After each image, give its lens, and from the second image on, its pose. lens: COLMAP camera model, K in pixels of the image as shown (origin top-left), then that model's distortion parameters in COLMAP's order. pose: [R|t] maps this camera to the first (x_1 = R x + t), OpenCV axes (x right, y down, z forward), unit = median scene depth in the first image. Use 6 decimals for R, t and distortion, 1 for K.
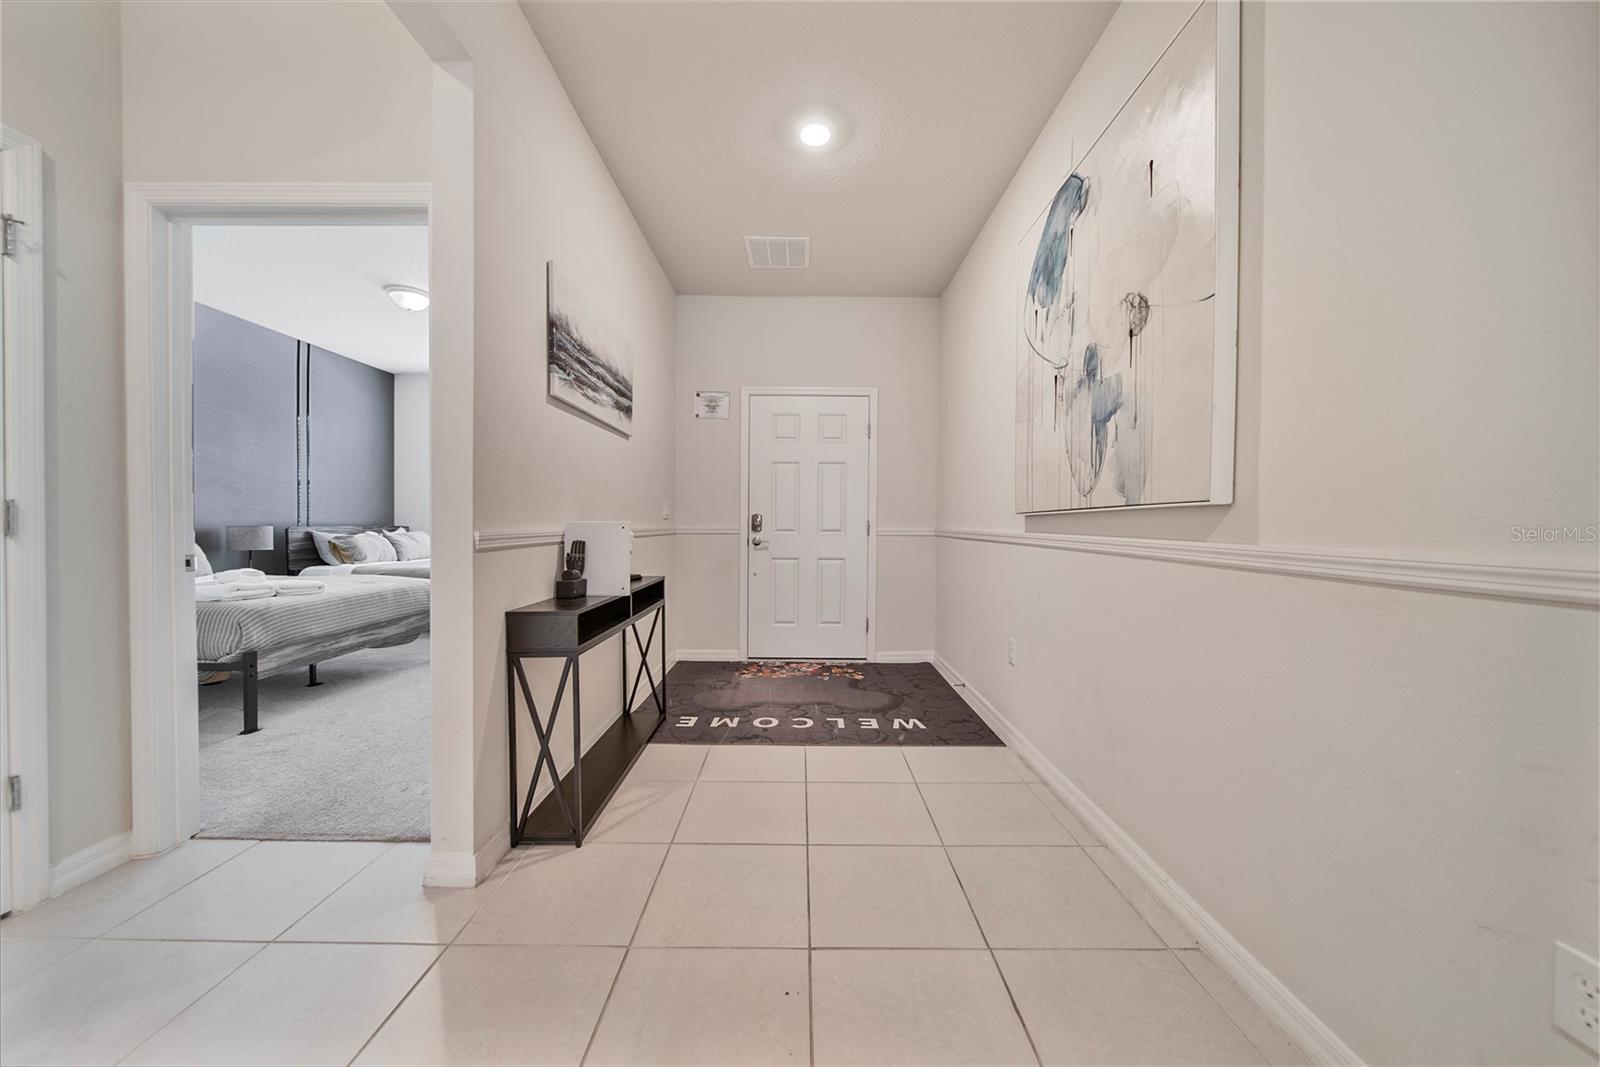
lens RADIAL K [[567.7, 0, 798.0], [0, 567.7, 529.7], [0, 0, 1]] dist [0.004552, -0.000125]
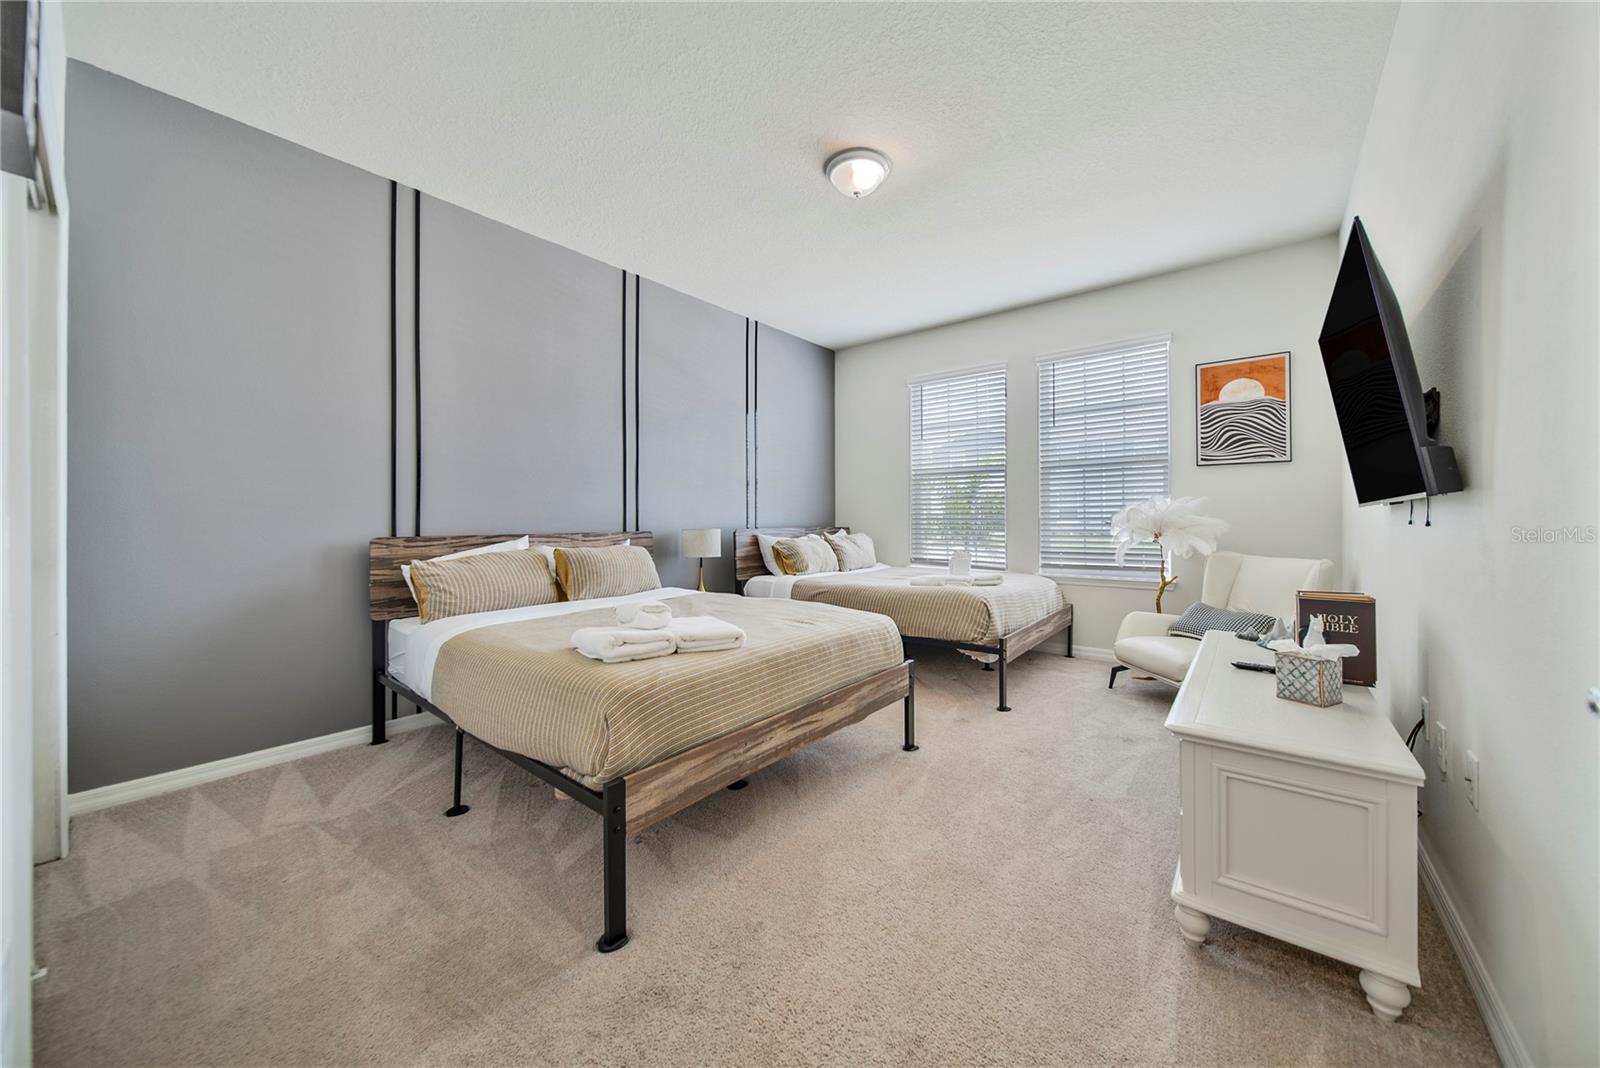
lens RADIAL K [[567.7, 0, 798.0], [0, 567.7, 530.2], [0, 0, 1]] dist [0.004552, -0.000125]
pose [[0.778793, 0.000260, -0.627281, -0.273244], [0.002799, 0.999989, 0.003890, -0.006969], [0.627274, -0.004785, 0.778784, 0.376494]]
